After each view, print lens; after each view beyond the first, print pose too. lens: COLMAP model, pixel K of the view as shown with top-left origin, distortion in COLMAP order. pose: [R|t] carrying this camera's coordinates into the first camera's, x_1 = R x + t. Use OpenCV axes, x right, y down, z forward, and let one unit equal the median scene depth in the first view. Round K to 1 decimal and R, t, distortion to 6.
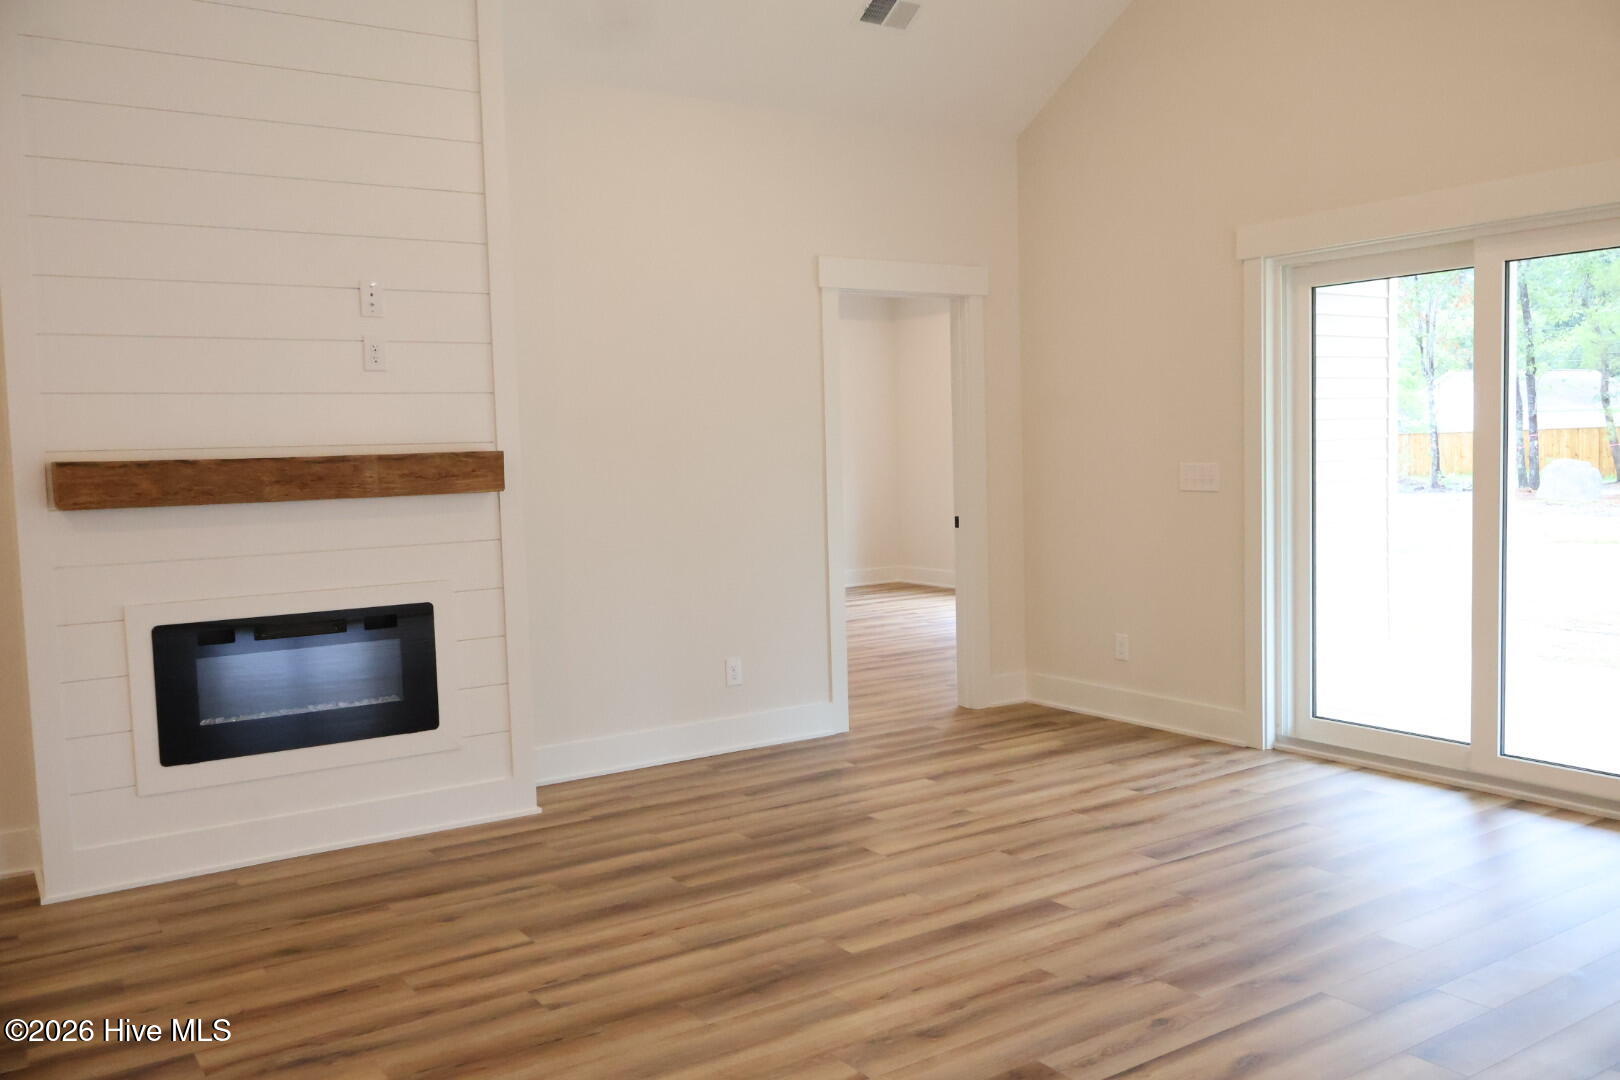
lens RADIAL K [[1363.7, 0, 813.7], [0, 1363.7, 541.2], [0, 0, 1]] dist [0.005131, -0.014458]
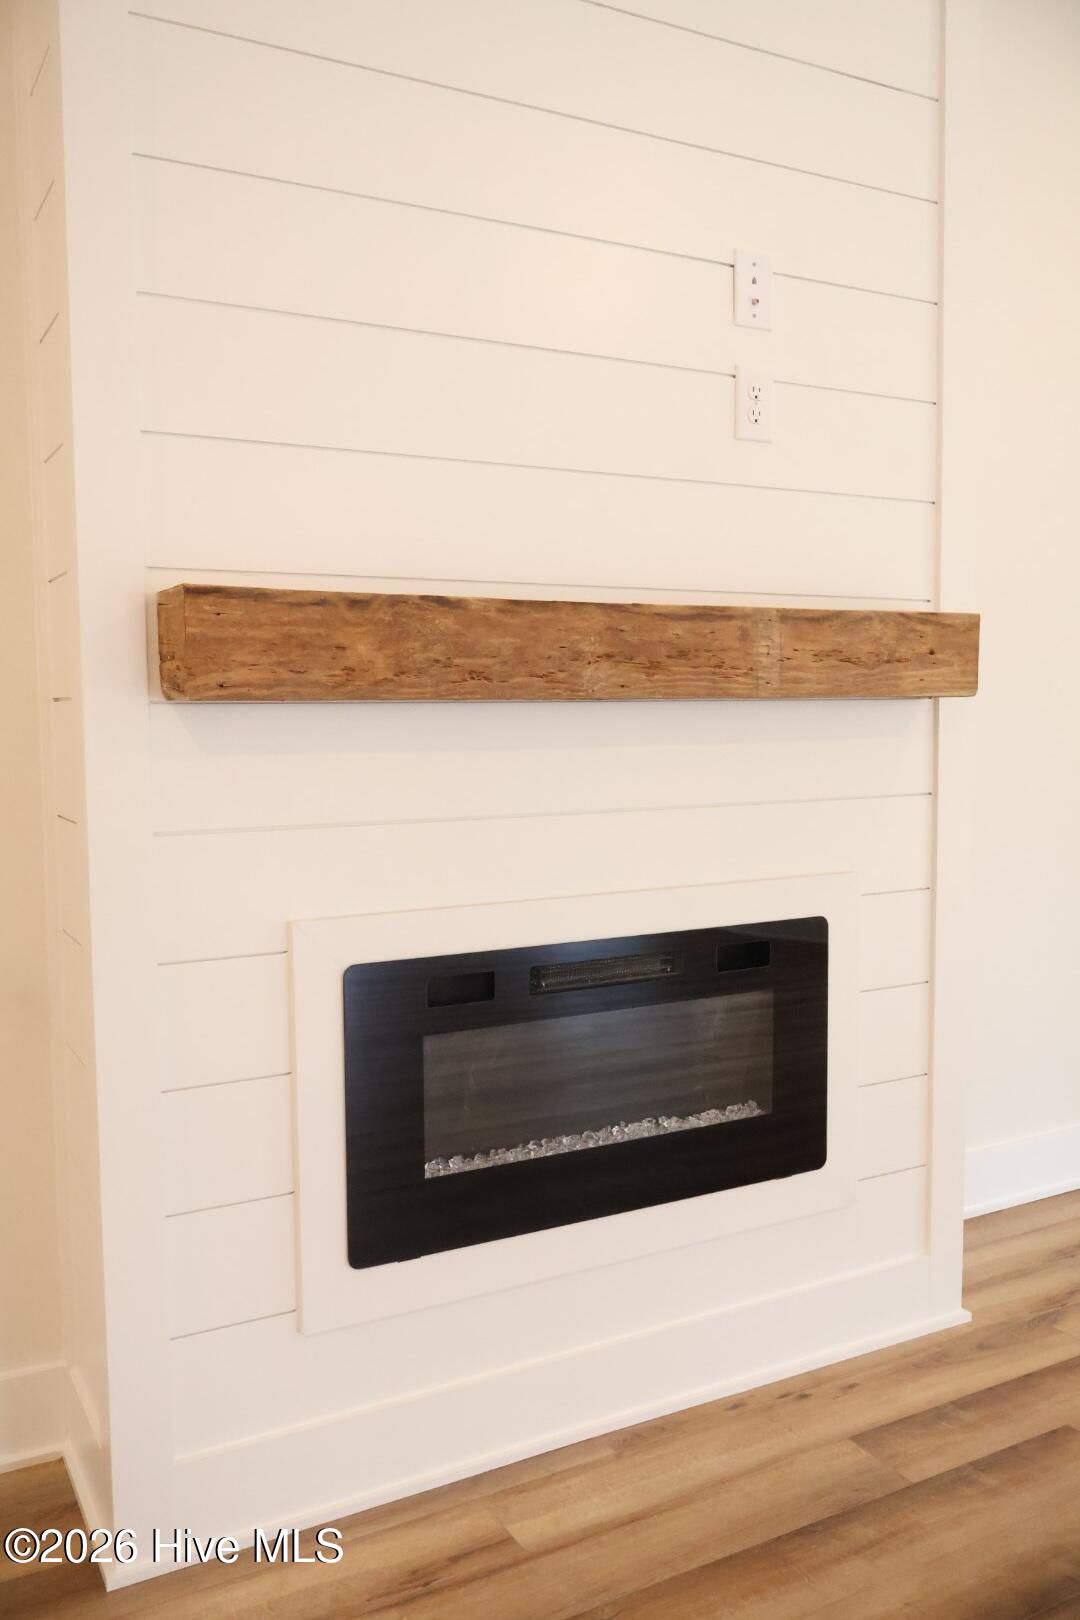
lens RADIAL K [[1363.7, 0, 536.8], [0, 1363.7, 809.6], [0, 0, 1]] dist [0.005131, -0.014458]
pose [[0.996447, 0.026039, -0.080091, -0.372015], [-0.025461, 0.999642, 0.008237, 0.004676], [0.080276, -0.006169, 0.996754, 0.532107]]
